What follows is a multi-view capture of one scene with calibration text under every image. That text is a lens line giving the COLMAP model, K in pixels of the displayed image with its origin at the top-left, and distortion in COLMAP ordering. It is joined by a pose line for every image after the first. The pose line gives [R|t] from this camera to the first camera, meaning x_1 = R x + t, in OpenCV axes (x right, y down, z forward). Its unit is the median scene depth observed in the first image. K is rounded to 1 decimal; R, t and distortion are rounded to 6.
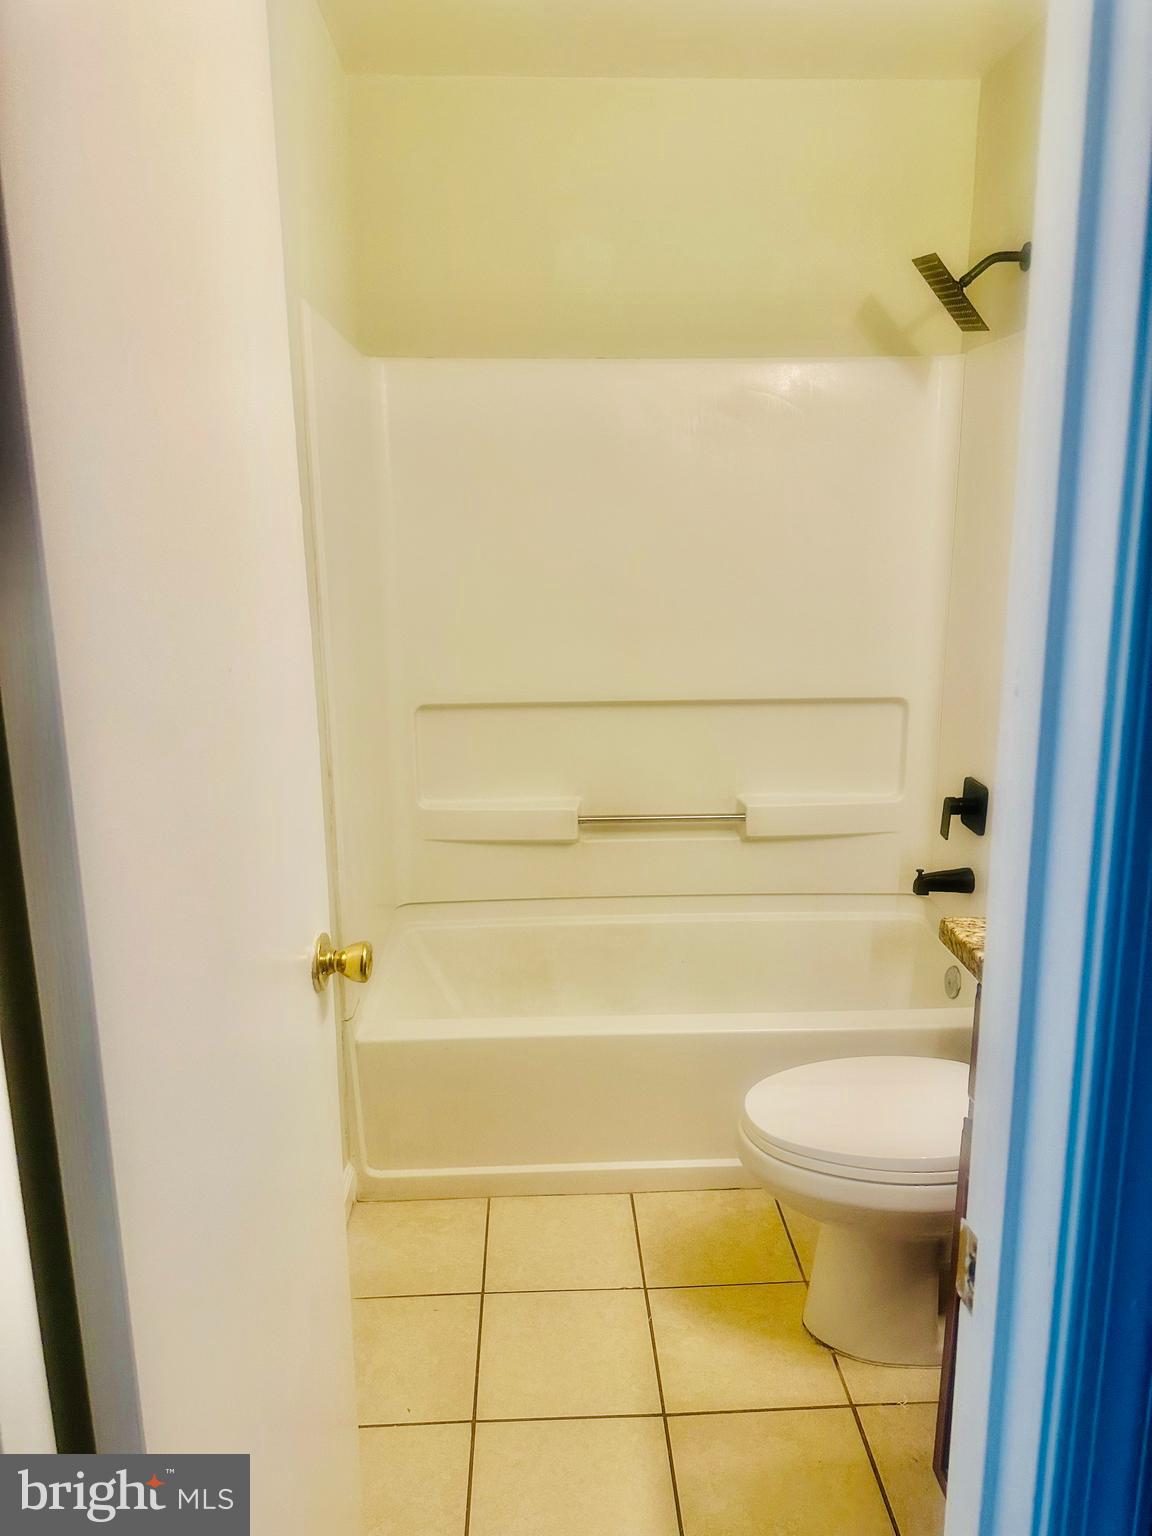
lens RADIAL K [[1085.6, 0, 583.8], [0, 1085.6, 765.9], [0, 0, 1]] dist [0.043006, -0.054419]
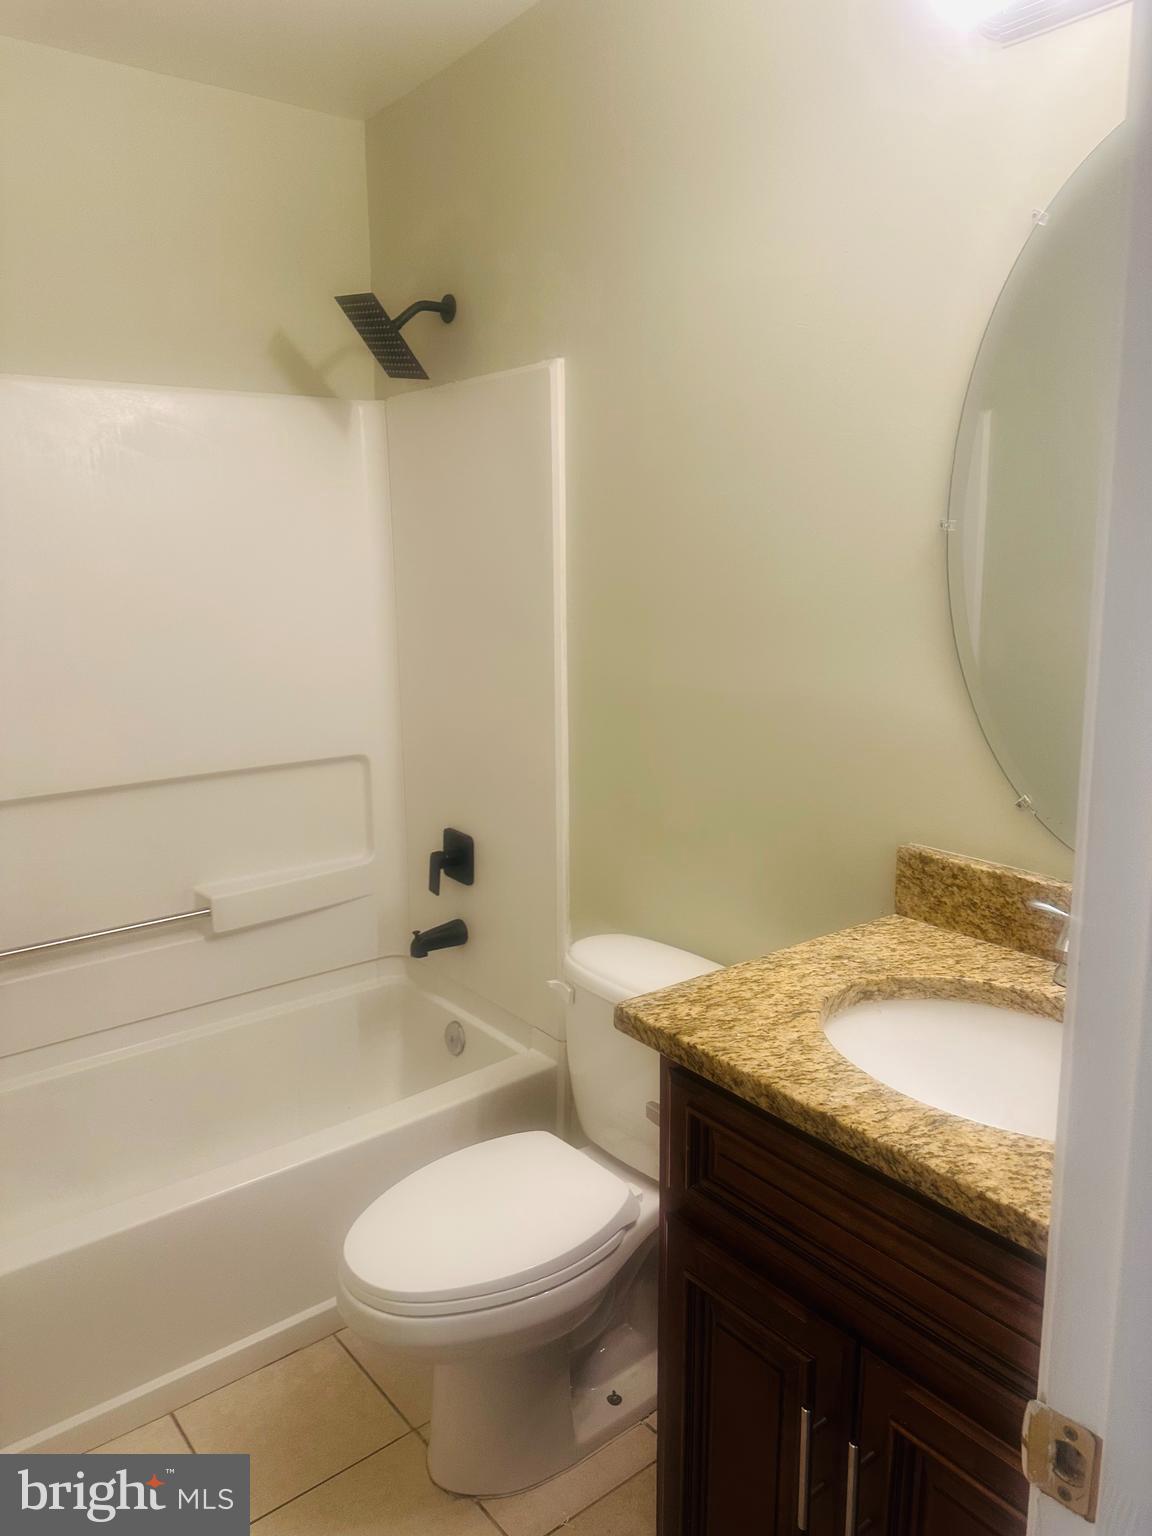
lens RADIAL K [[1085.6, 0, 576.1], [0, 1085.6, 757.3], [0, 0, 1]] dist [0.043006, -0.054419]
pose [[0.808966, -0.114213, 0.576654, -0.109665], [0.137042, 0.990557, 0.003940, -0.040744], [-0.571658, 0.075839, 0.816979, 0.129467]]
